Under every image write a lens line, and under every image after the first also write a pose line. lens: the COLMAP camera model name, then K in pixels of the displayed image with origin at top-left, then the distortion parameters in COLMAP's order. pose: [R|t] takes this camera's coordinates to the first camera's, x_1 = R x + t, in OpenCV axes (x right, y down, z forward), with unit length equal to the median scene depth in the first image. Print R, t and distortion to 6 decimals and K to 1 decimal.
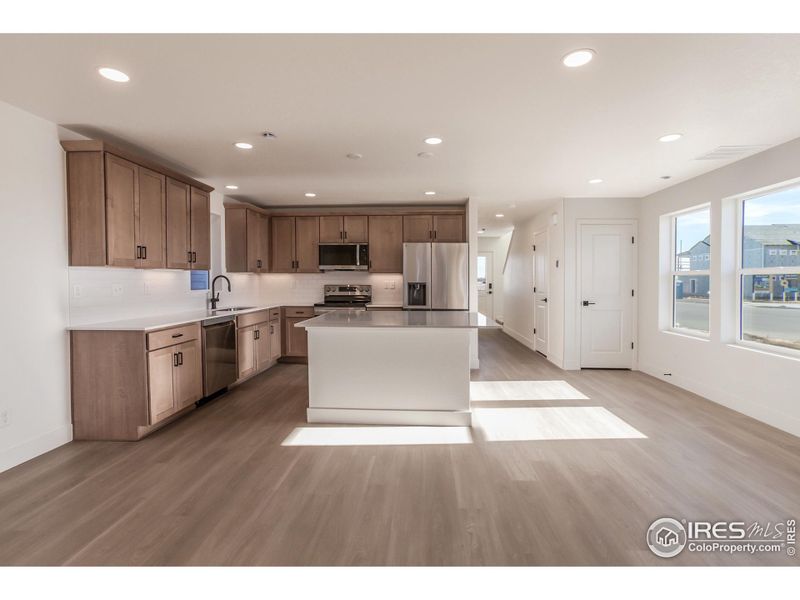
lens RADIAL K [[383.4, 0, 400.1], [0, 383.4, 283.7], [0, 0, 1]] dist [-0.002958, 0.000129]
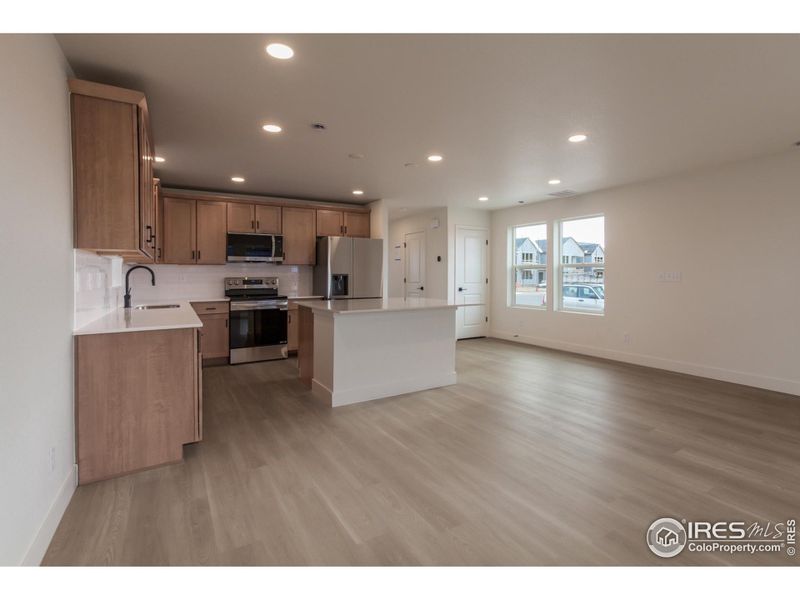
lens RADIAL K [[381.5, 0, 401.0], [0, 381.5, 275.4], [0, 0, 1]] dist [0.001050, 0.000210]
pose [[0.830805, -0.005547, 0.556536, -0.431638], [0.011270, 0.999913, -0.006857, 0.010093], [-0.556450, 0.011970, 0.830795, 0.023436]]
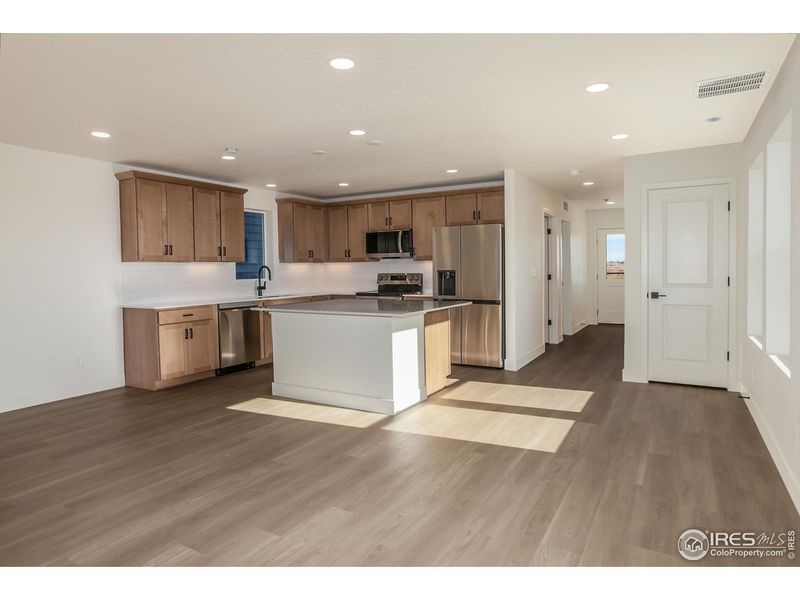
lens RADIAL K [[476.9, 0, 401.2], [0, 476.9, 277.7], [0, 0, 1]] dist [-0.005811, -0.001390]
pose [[0.892559, -0.003914, -0.450914, 0.480012], [0.009665, 0.999899, 0.010451, 0.001810], [0.450828, -0.013686, 0.892506, -0.054265]]
